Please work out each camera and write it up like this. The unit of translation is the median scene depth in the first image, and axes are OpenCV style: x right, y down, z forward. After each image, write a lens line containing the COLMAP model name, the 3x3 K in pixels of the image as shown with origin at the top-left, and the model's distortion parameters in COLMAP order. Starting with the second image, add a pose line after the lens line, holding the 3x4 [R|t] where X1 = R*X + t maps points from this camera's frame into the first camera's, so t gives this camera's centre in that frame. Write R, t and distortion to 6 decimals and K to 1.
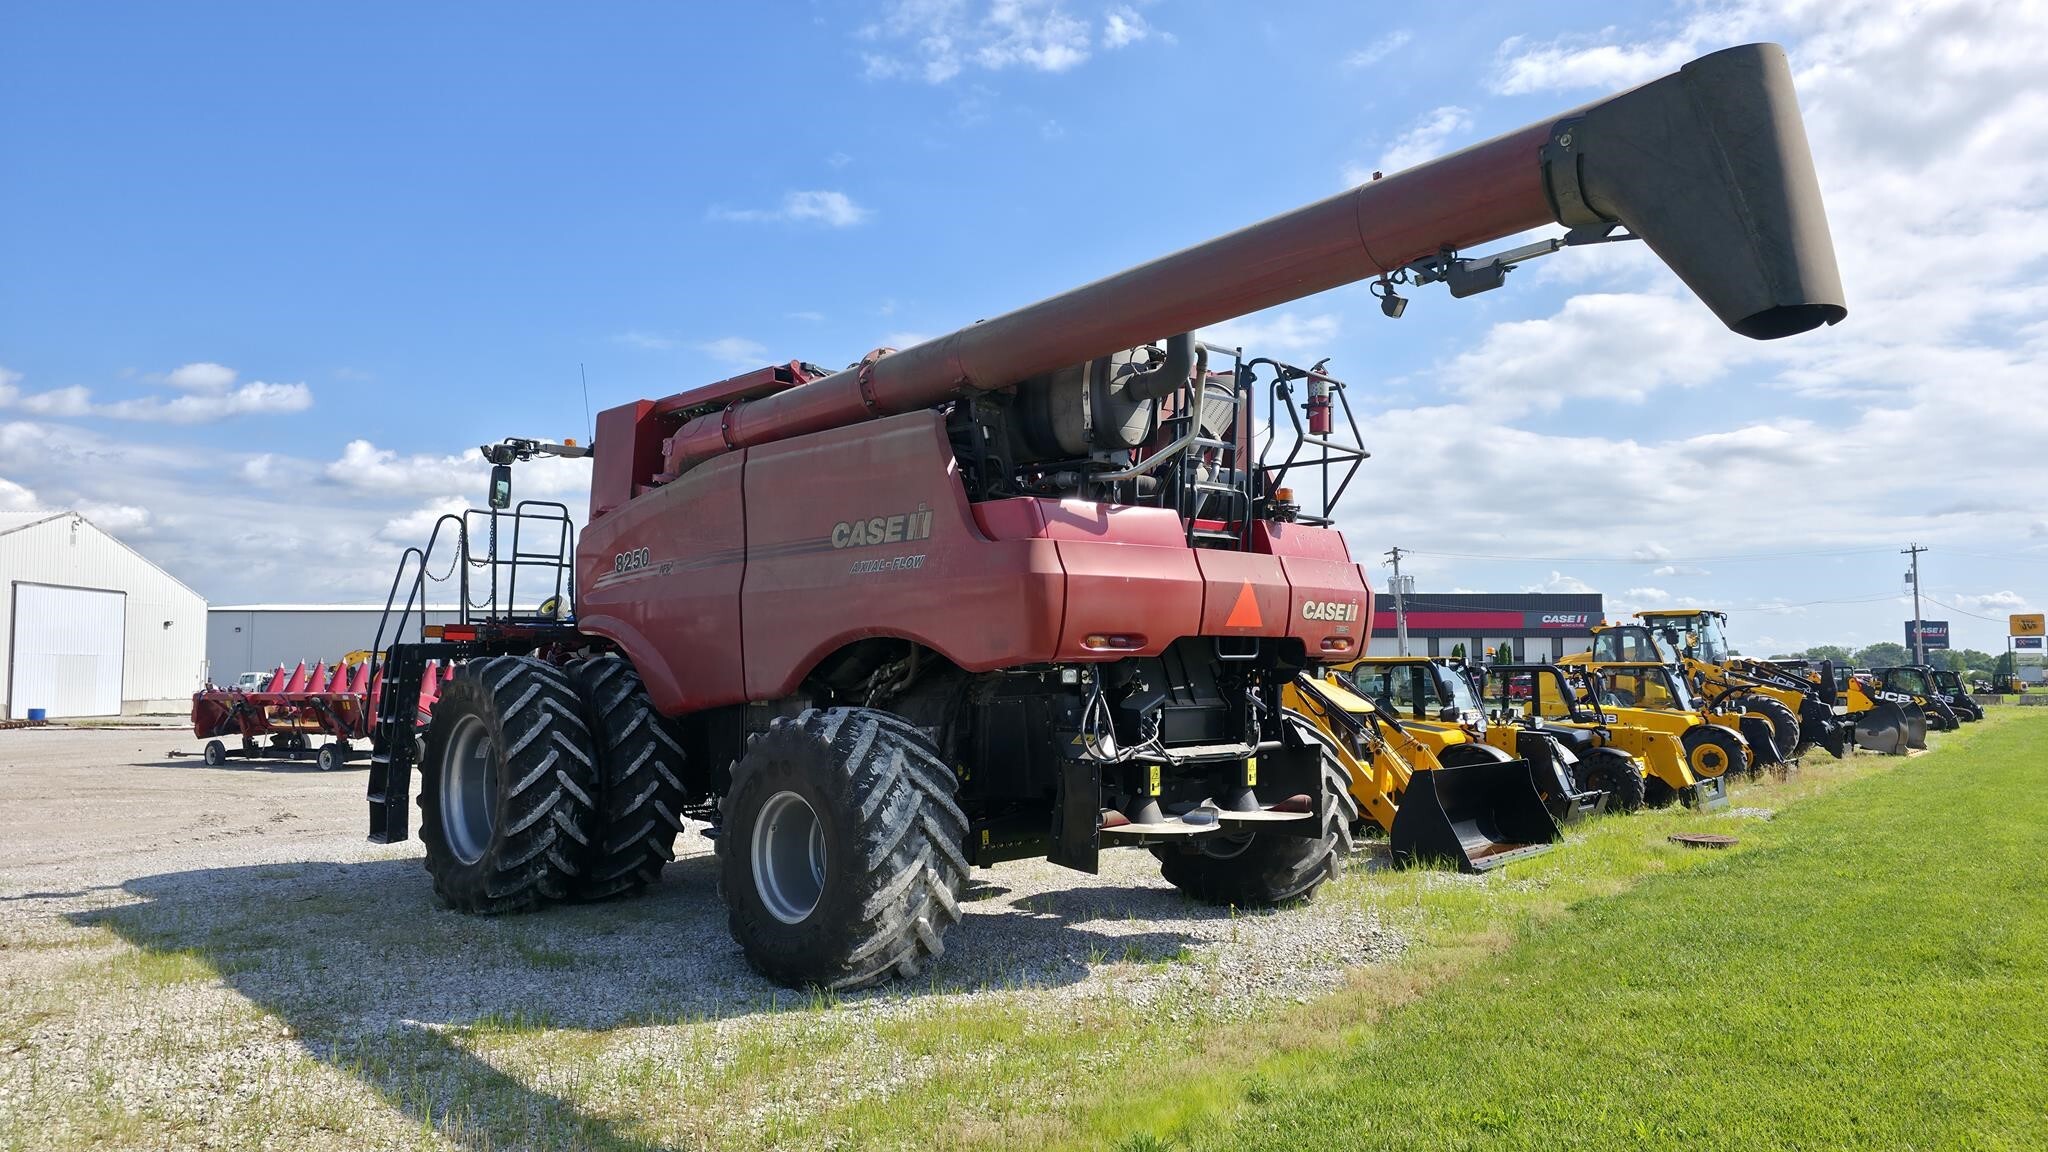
lens RADIAL K [[1360.1, 0, 1065.9], [0, 1360.1, 564.8], [0, 0, 1]] dist [0.046369, -0.004796]
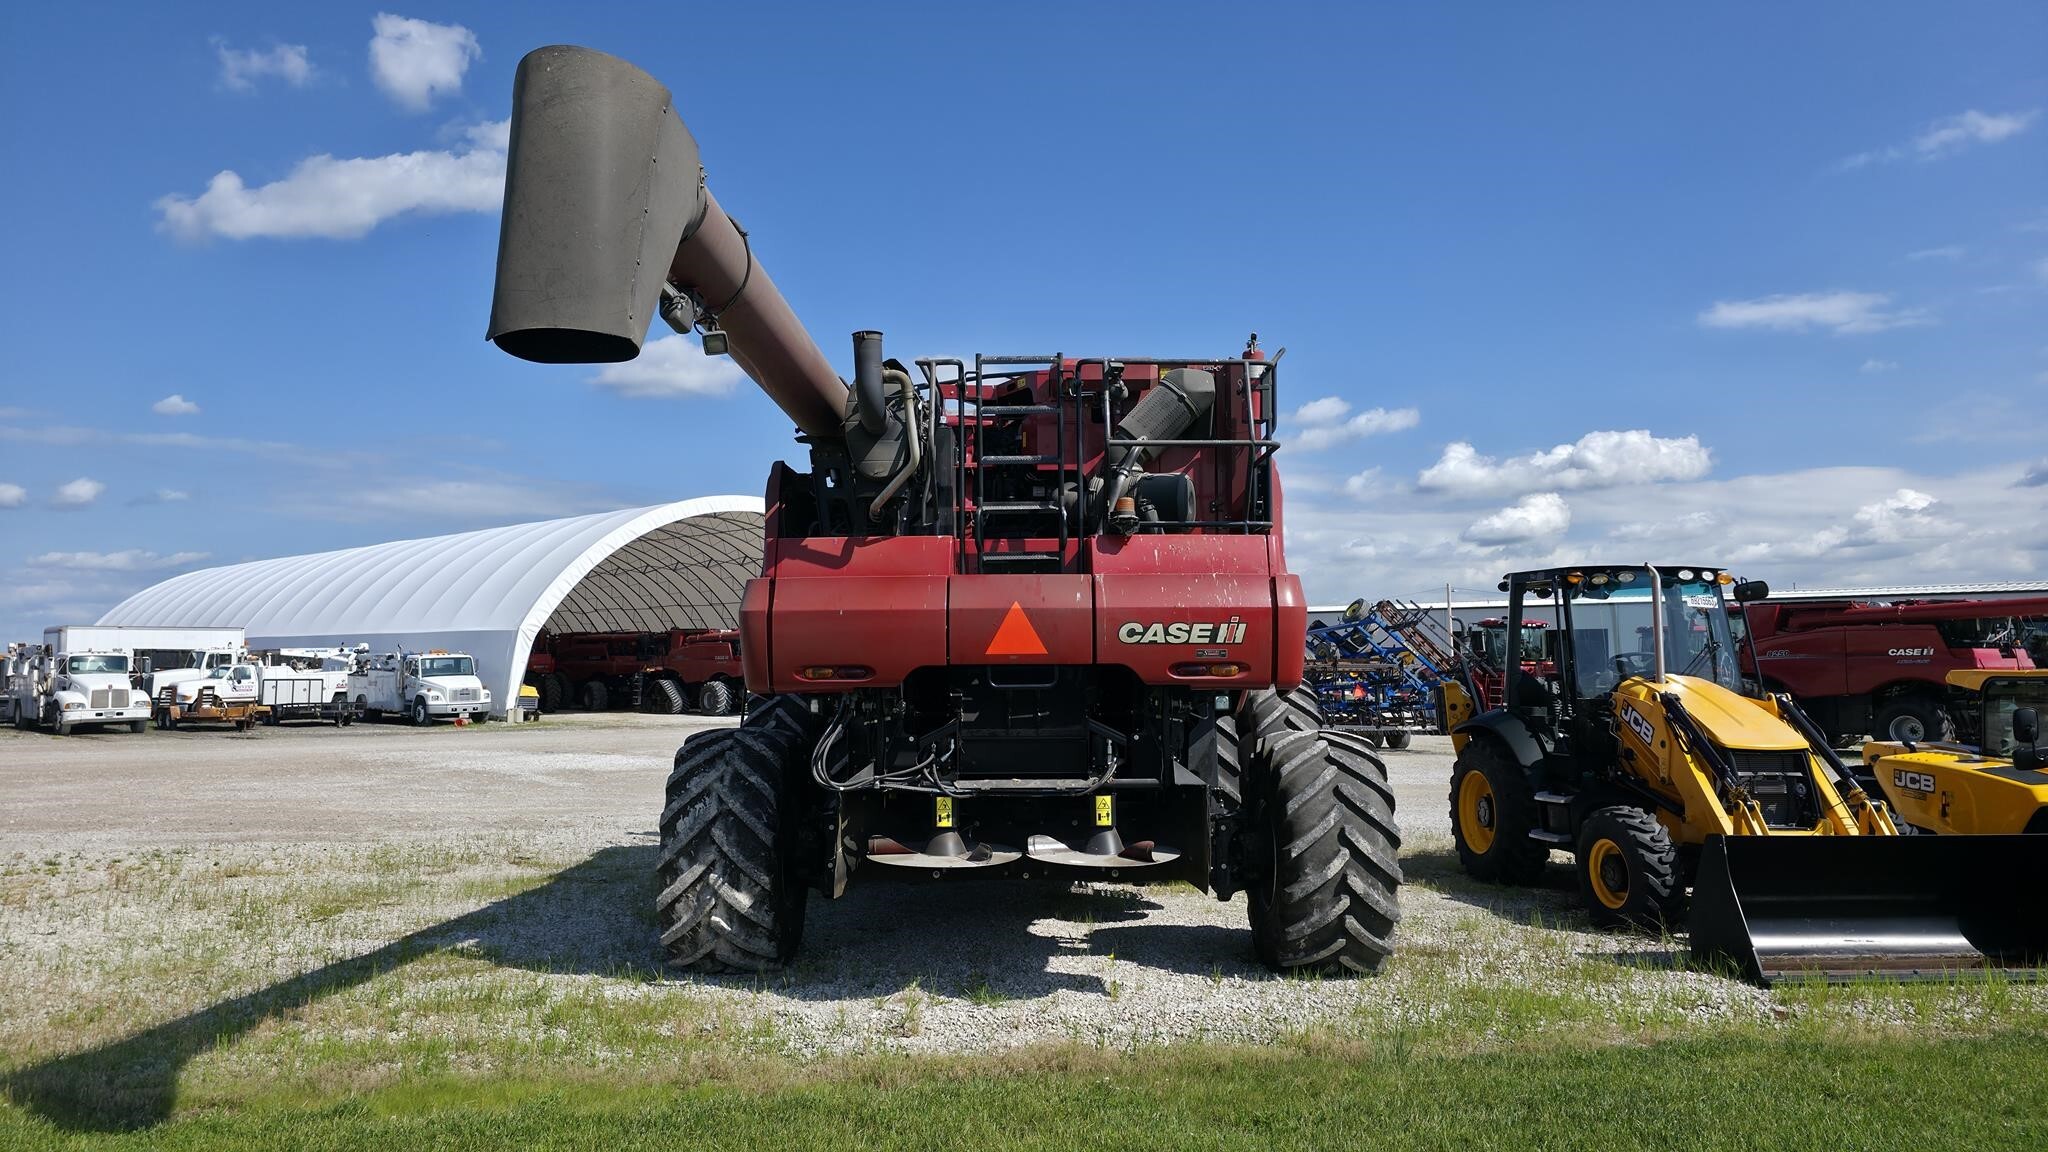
lens RADIAL K [[1360.1, 0, 1038.2], [0, 1360.1, 576.5], [0, 0, 1]] dist [0.046369, -0.004796]
pose [[0.692941, -0.046416, -0.719499, 0.820419], [0.058190, 0.998271, -0.008359, 0.000464], [0.718642, -0.036076, 0.694444, 0.366179]]
